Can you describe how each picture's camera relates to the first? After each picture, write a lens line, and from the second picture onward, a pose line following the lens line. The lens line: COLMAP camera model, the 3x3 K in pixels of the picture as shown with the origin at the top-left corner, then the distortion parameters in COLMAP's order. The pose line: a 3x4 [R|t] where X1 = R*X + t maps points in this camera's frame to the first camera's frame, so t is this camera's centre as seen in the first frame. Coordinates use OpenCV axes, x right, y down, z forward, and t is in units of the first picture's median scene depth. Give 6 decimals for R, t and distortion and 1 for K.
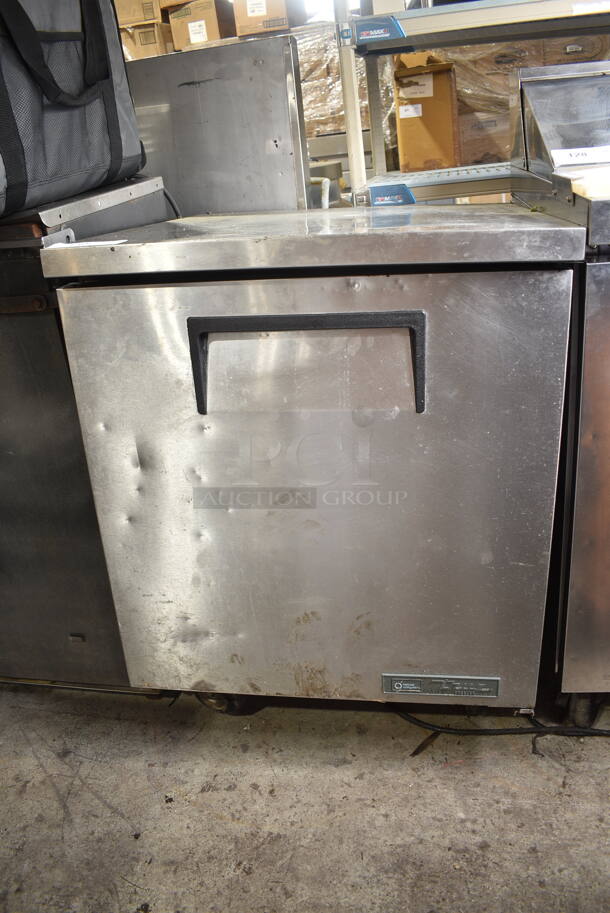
lens RADIAL K [[716.4, 0, 305.6], [0, 716.4, 457.3], [0, 0, 1]] dist [-0.101442, 0.017351]
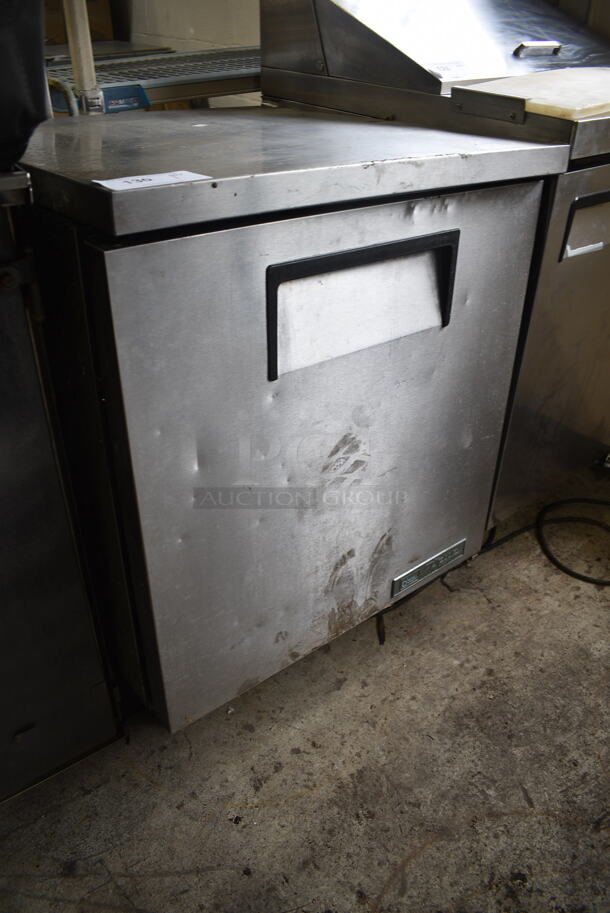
lens RADIAL K [[716.4, 0, 305.2], [0, 716.4, 458.8], [0, 0, 1]] dist [-0.101442, 0.017351]
pose [[0.675560, -0.323270, 0.662657, -0.626537], [0.225704, 0.946282, 0.231535, -0.141412], [-0.701909, -0.006851, 0.712234, 0.335645]]
